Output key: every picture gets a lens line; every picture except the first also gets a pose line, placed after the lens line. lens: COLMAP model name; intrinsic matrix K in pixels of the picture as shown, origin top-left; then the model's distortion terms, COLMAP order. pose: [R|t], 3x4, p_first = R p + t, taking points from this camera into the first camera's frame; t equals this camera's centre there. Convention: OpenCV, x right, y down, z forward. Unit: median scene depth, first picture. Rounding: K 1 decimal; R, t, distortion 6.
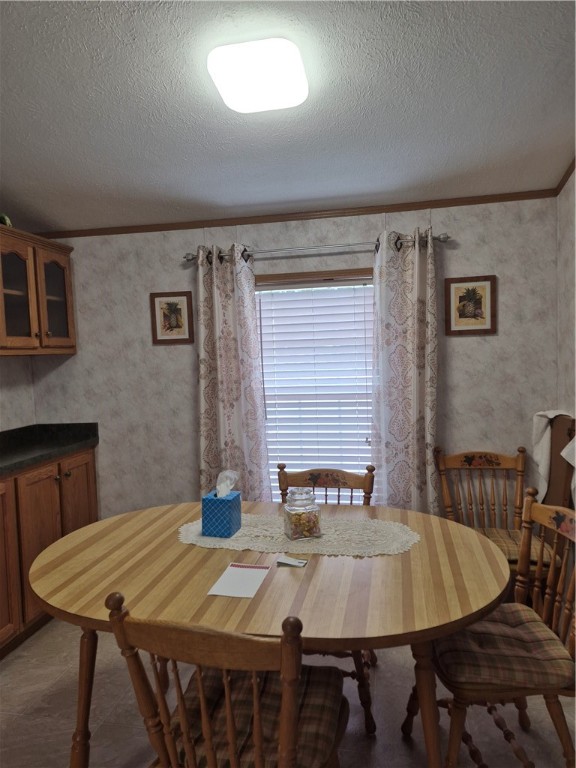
lens RADIAL K [[535.3, 0, 302.2], [0, 535.3, 375.6], [0, 0, 1]] dist [0.048915, -0.037915]
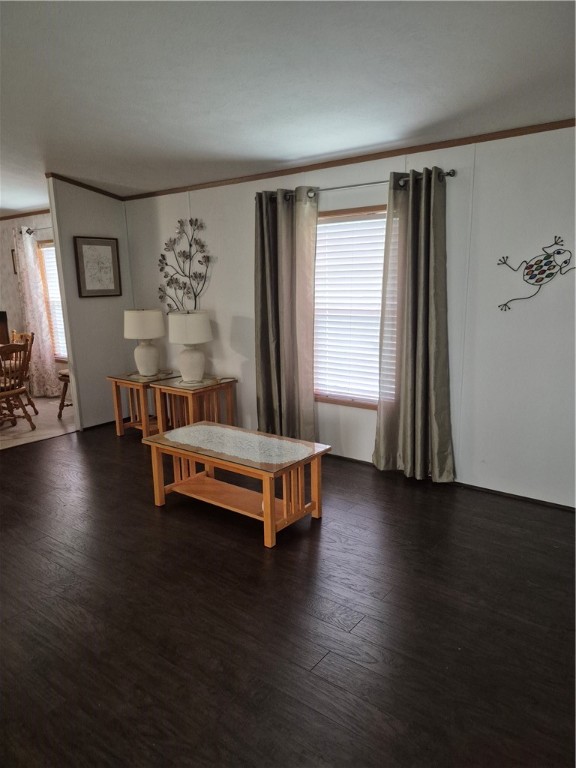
lens RADIAL K [[535.3, 0, 293.3], [0, 535.3, 394.2], [0, 0, 1]] dist [0.048915, -0.037915]
pose [[0.891753, 0.110431, -0.438841, 1.730087], [-0.027456, 0.981184, 0.191115, -0.035446], [0.451688, -0.158379, 0.878006, -0.452792]]
